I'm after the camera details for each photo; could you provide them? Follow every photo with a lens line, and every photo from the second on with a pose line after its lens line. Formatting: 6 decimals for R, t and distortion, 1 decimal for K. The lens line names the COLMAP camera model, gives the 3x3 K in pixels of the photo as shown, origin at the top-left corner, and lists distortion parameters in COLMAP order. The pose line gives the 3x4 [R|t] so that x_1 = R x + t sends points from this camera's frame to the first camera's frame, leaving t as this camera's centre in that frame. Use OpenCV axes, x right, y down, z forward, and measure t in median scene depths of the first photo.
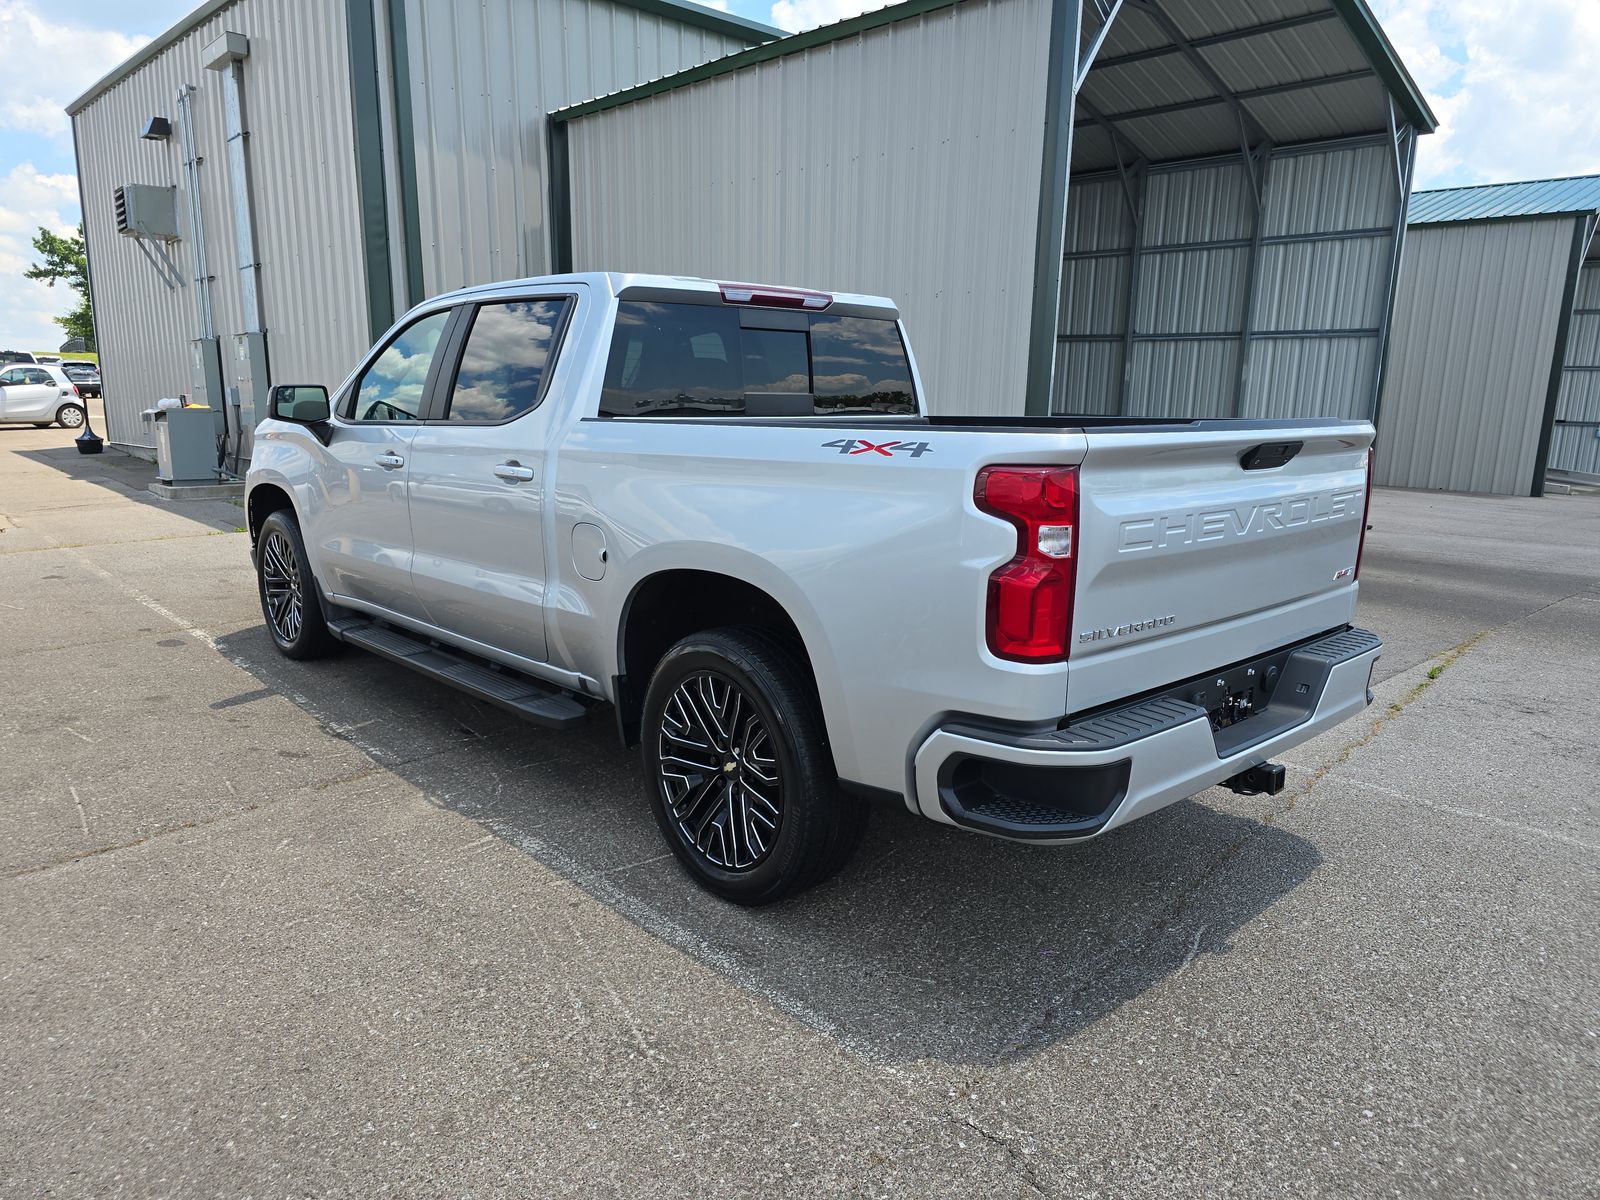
lens RADIAL K [[1107.5, 0, 818.7], [0, 1107.5, 597.5], [0, 0, 1]] dist [0.028350, -0.024081]
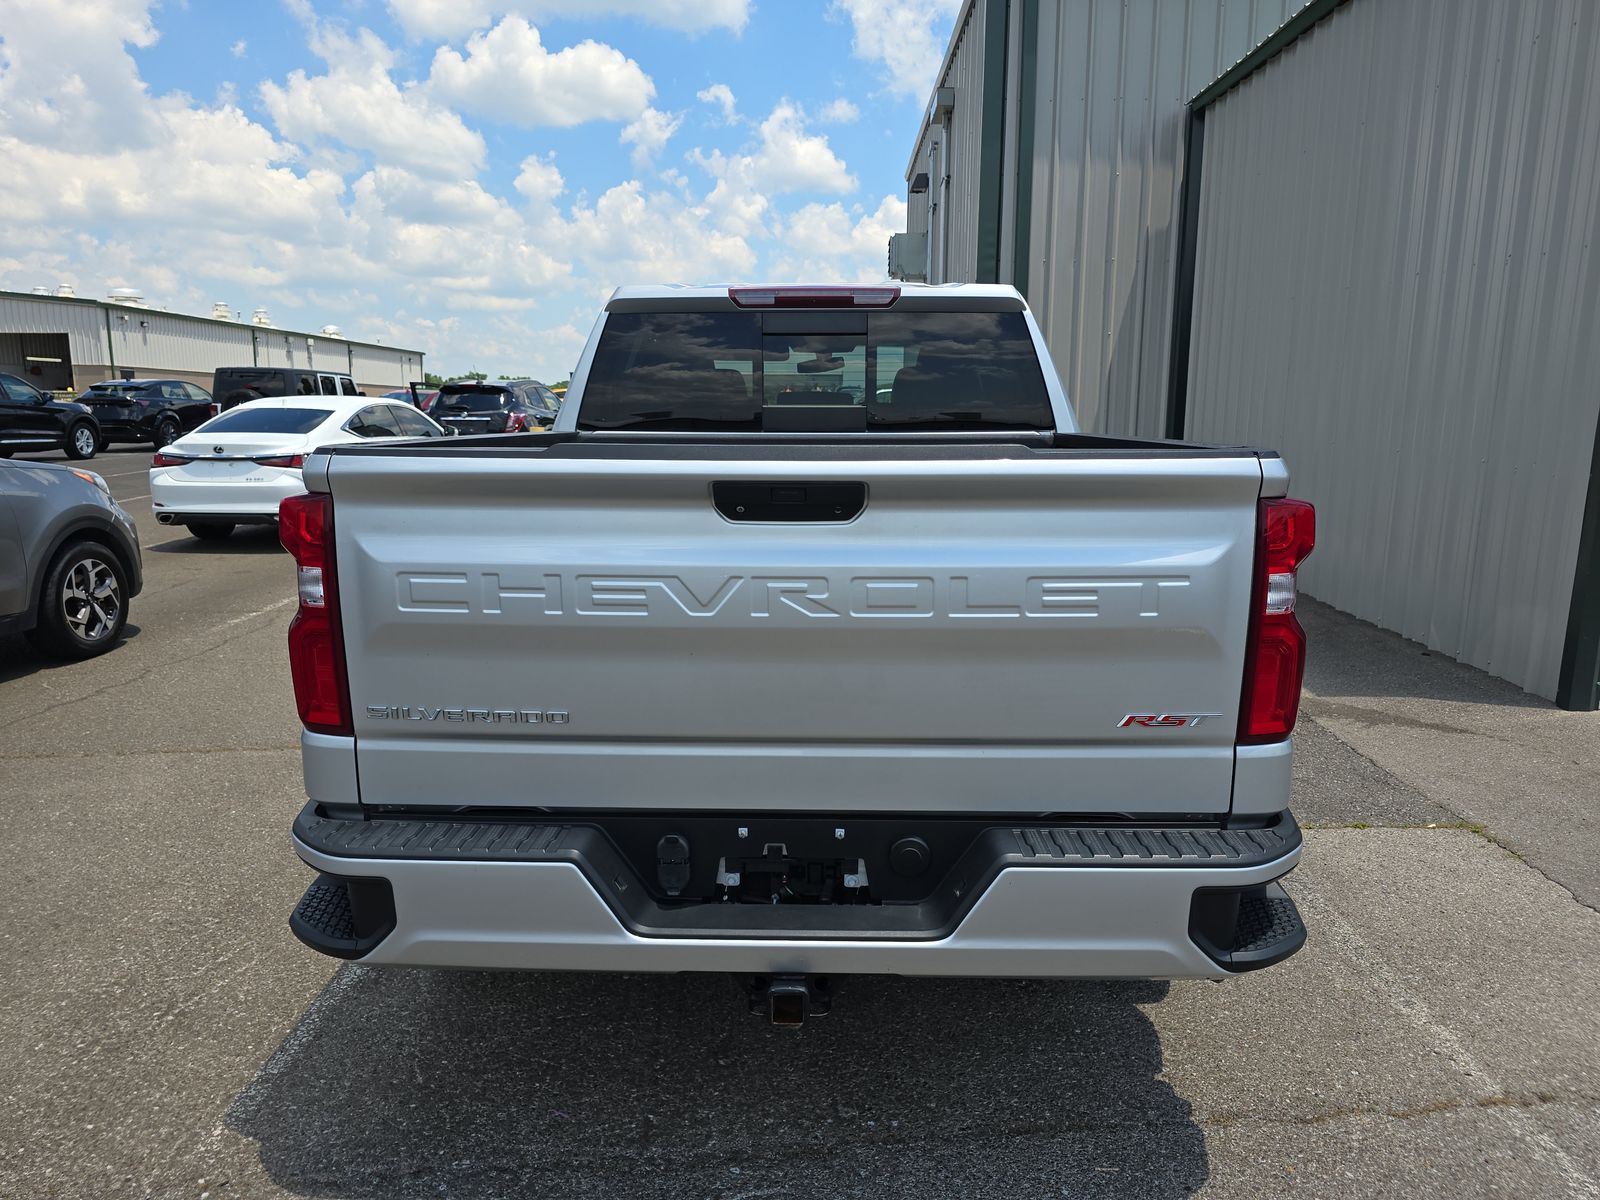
lens RADIAL K [[1107.5, 0, 818.7], [0, 1107.5, 597.5], [0, 0, 1]] dist [0.028350, -0.024081]
pose [[0.704000, 0.113209, -0.701119, 0.620169], [-0.121714, 0.991840, 0.037937, -0.069864], [0.699692, 0.058628, 0.712035, 0.400123]]
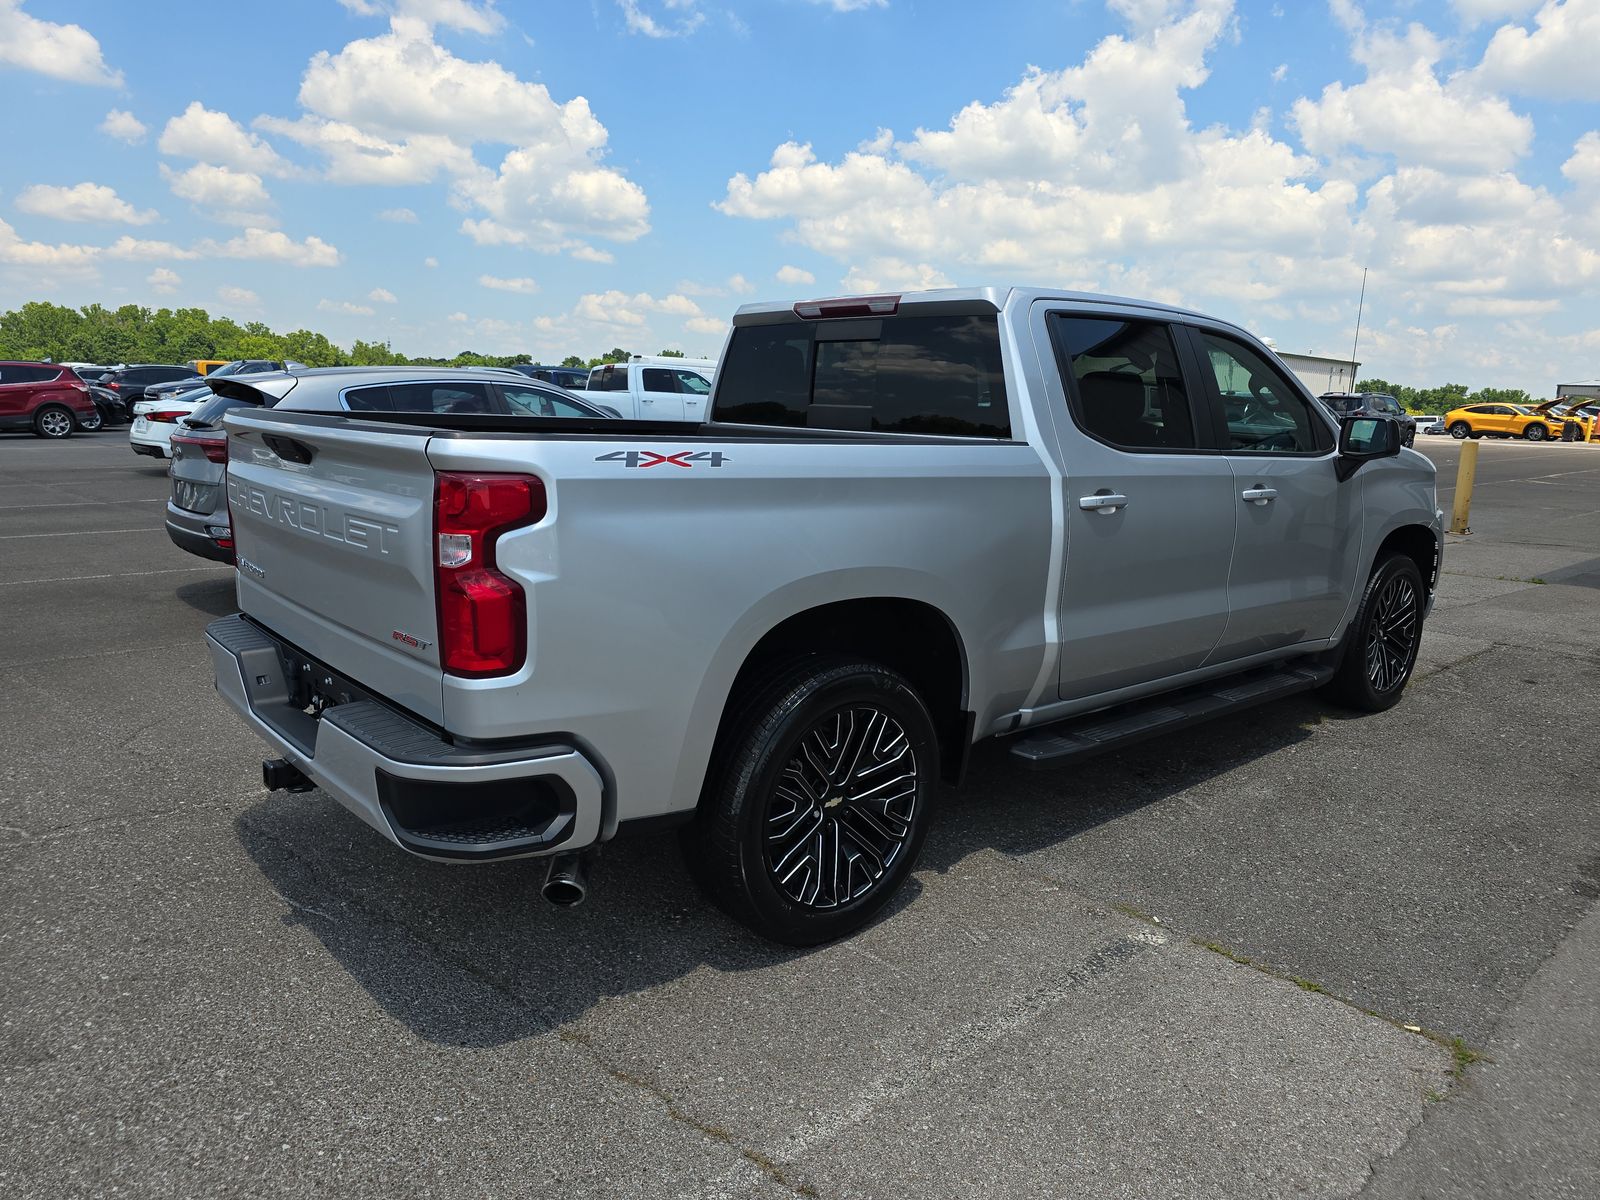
lens RADIAL K [[1090.3, 0, 800.0], [0, 1090.3, 600.0], [0, 0, 1]] dist [0.060635, -0.043763]
pose [[-0.048515, 0.169994, -0.984250, 0.971400], [-0.213882, 0.960785, 0.176483, -0.188742], [0.975654, 0.219076, -0.010254, 1.052146]]
